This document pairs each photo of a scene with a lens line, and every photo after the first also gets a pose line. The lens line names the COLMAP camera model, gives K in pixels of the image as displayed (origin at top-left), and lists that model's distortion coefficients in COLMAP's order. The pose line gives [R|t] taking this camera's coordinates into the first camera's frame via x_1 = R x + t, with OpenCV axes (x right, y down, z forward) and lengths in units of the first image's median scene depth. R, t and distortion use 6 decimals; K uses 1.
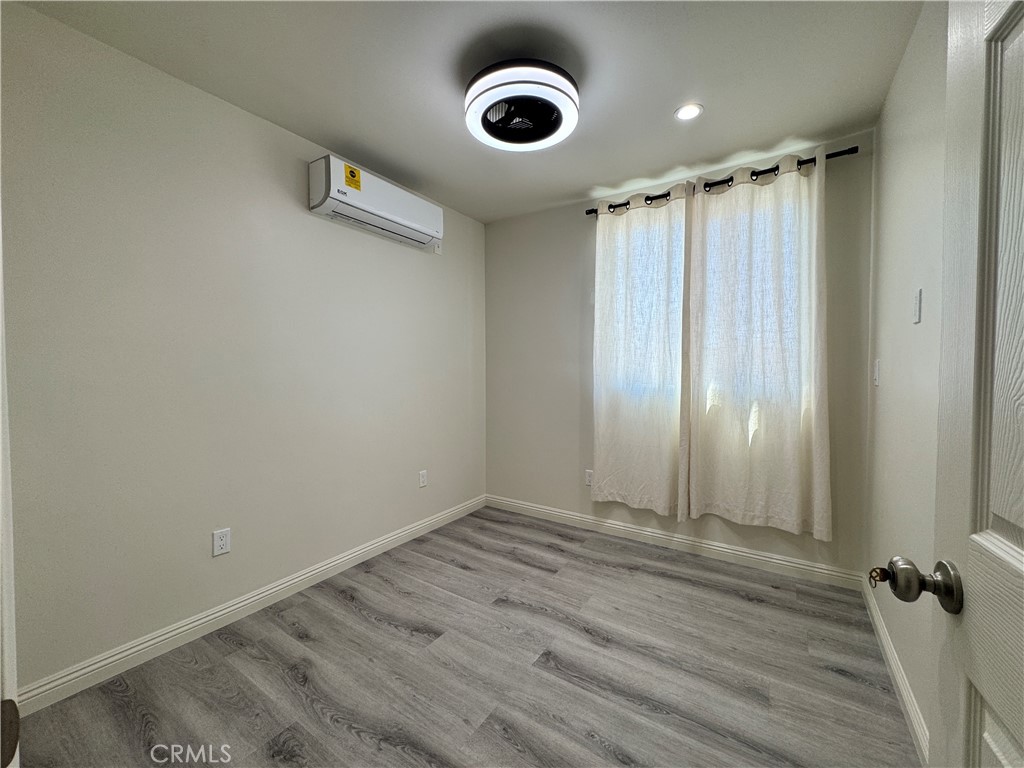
lens RADIAL K [[405.4, 0, 510.1], [0, 405.4, 382.2], [0, 0, 1]] dist [-0.000445, 0.000009]
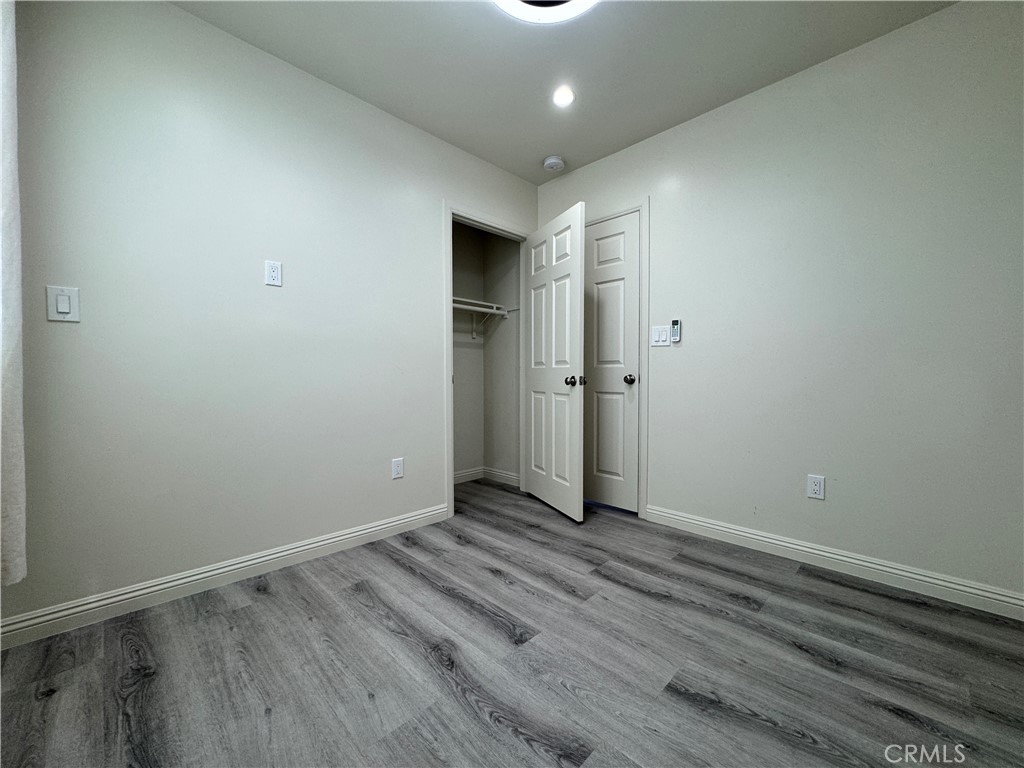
lens RADIAL K [[405.4, 0, 511.0], [0, 405.4, 385.2], [0, 0, 1]] dist [-0.000445, 0.000009]
pose [[-0.981013, -0.004674, 0.193884, -0.049582], [0.005691, 0.998585, 0.052871, 0.100975], [-0.193857, 0.052971, -0.979599, 1.773558]]
